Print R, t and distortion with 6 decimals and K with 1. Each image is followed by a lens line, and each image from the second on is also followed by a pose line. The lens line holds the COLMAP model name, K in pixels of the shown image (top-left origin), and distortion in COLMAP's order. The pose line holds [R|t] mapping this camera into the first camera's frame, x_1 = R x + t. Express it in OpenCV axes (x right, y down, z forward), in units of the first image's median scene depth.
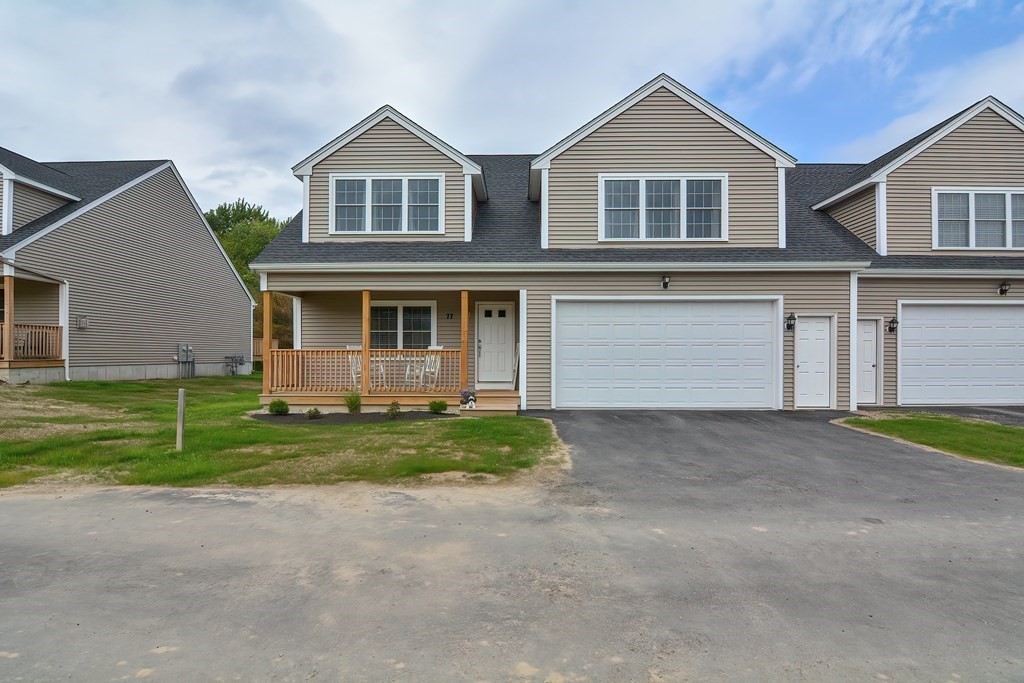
lens RADIAL K [[507.0, 0, 509.9], [0, 507.0, 362.0], [0, 0, 1]] dist [-0.014336, -0.000792]
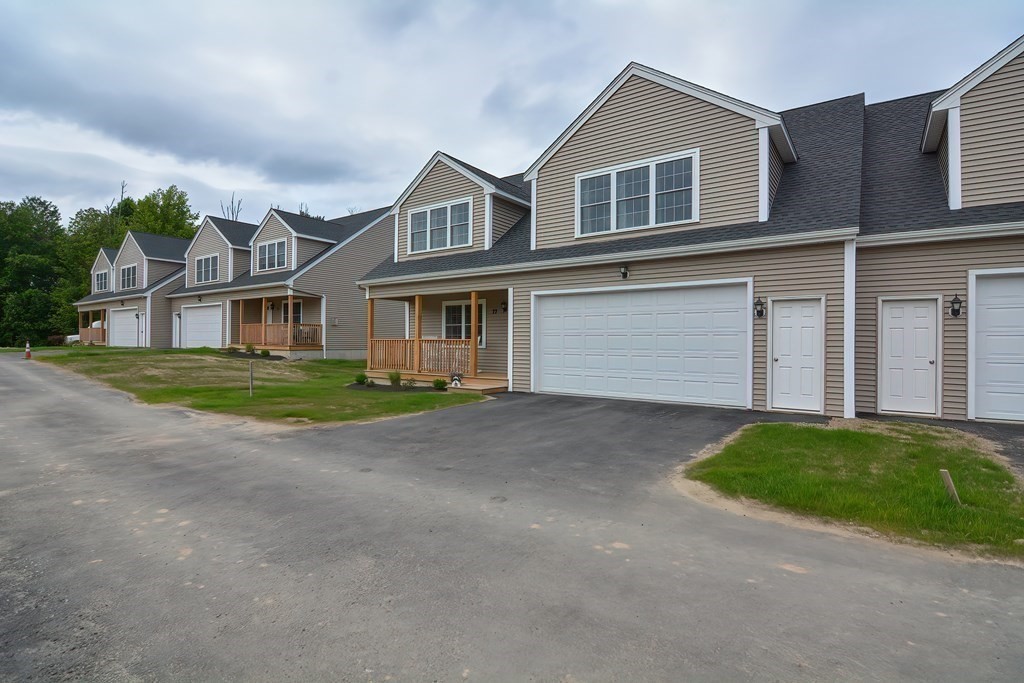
lens RADIAL K [[498.2, 0, 507.2], [0, 498.2, 352.9], [0, 0, 1]] dist [-0.010079, -0.000278]
pose [[0.817776, 0.017374, -0.575274, 0.666736], [-0.017185, 0.999836, 0.005767, 0.000074], [0.575280, 0.005171, 0.817940, 0.060381]]
